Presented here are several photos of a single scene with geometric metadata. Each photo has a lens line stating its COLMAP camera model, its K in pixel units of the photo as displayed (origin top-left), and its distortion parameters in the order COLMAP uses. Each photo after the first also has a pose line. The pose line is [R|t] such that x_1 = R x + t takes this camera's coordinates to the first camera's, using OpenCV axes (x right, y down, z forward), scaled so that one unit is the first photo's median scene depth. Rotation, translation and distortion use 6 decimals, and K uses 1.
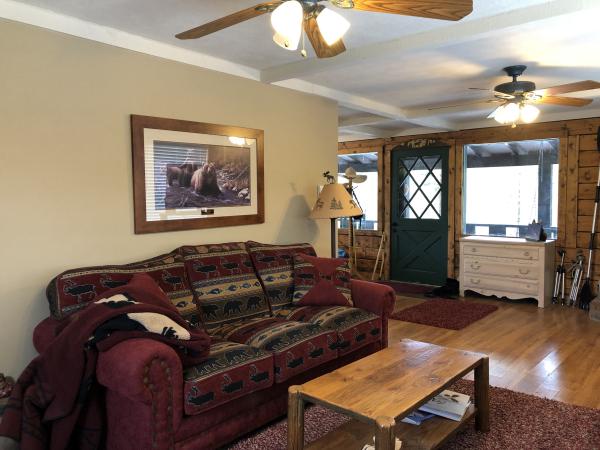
lens RADIAL K [[487.7, 0, 299.2], [0, 487.7, 223.0], [0, 0, 1]] dist [0.038980, -0.044192]
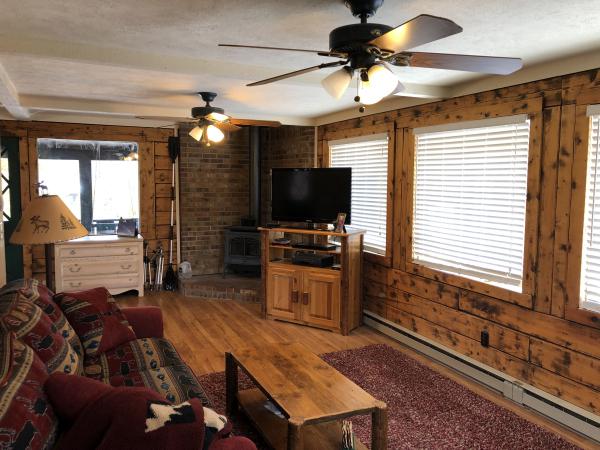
lens RADIAL K [[487.7, 0, 303.0], [0, 487.7, 218.5], [0, 0, 1]] dist [0.038980, -0.044192]
pose [[0.408087, -0.068113, 0.910399, -0.554494], [0.034420, 0.997652, 0.059212, -0.088645], [-0.912294, 0.007172, 0.409473, 0.341233]]
